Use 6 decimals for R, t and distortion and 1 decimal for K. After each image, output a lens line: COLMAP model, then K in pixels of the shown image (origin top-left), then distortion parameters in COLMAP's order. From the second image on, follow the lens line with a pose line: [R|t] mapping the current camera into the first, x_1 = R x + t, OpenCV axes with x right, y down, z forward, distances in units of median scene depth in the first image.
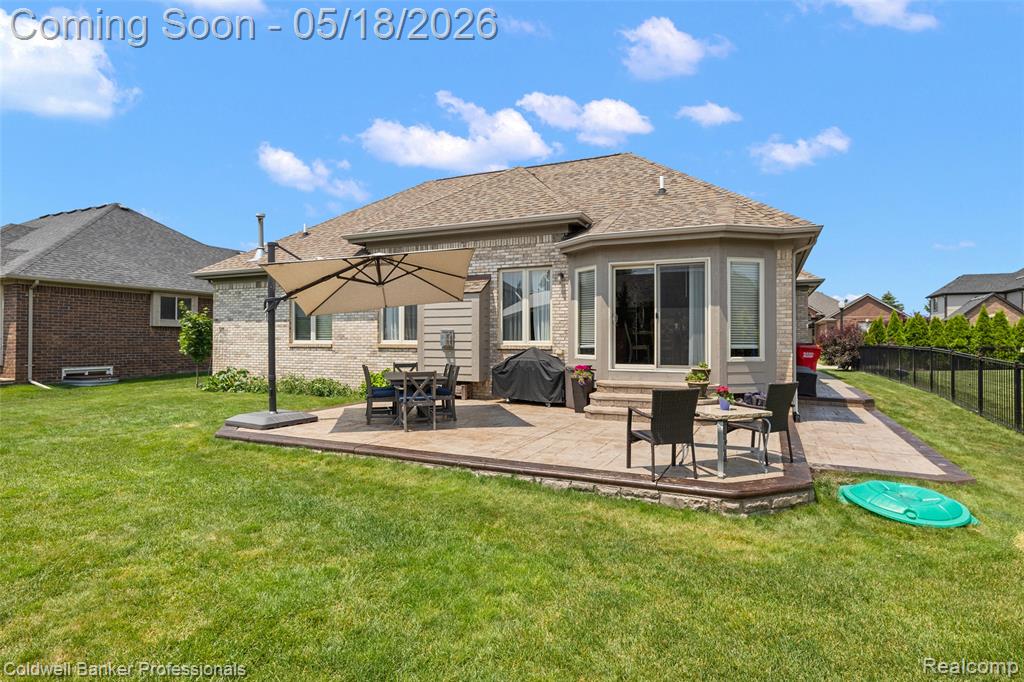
lens RADIAL K [[546.0, 0, 511.5], [0, 546.0, 340.8], [0, 0, 1]] dist [-0.004382, 0.000290]
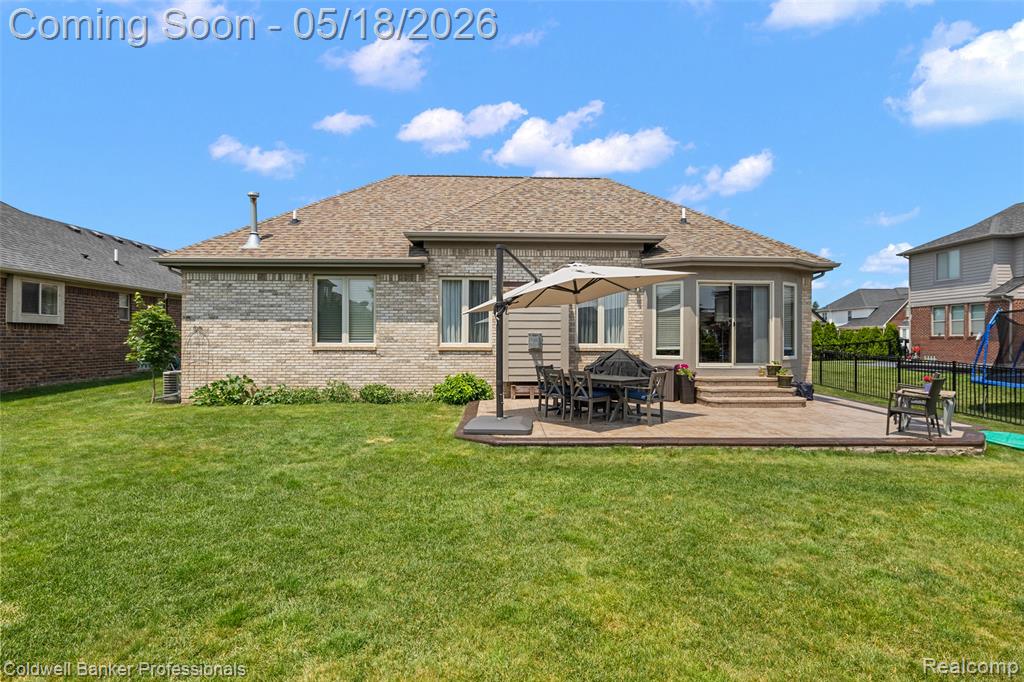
lens RADIAL K [[546.0, 0, 511.4], [0, 546.0, 339.9], [0, 0, 1]] dist [-0.004382, 0.000290]
pose [[0.891211, 0.001667, 0.453585, -0.491779], [-0.001405, 0.999999, -0.000914, -0.004822], [-0.453586, 0.000177, 0.891212, 0.066725]]
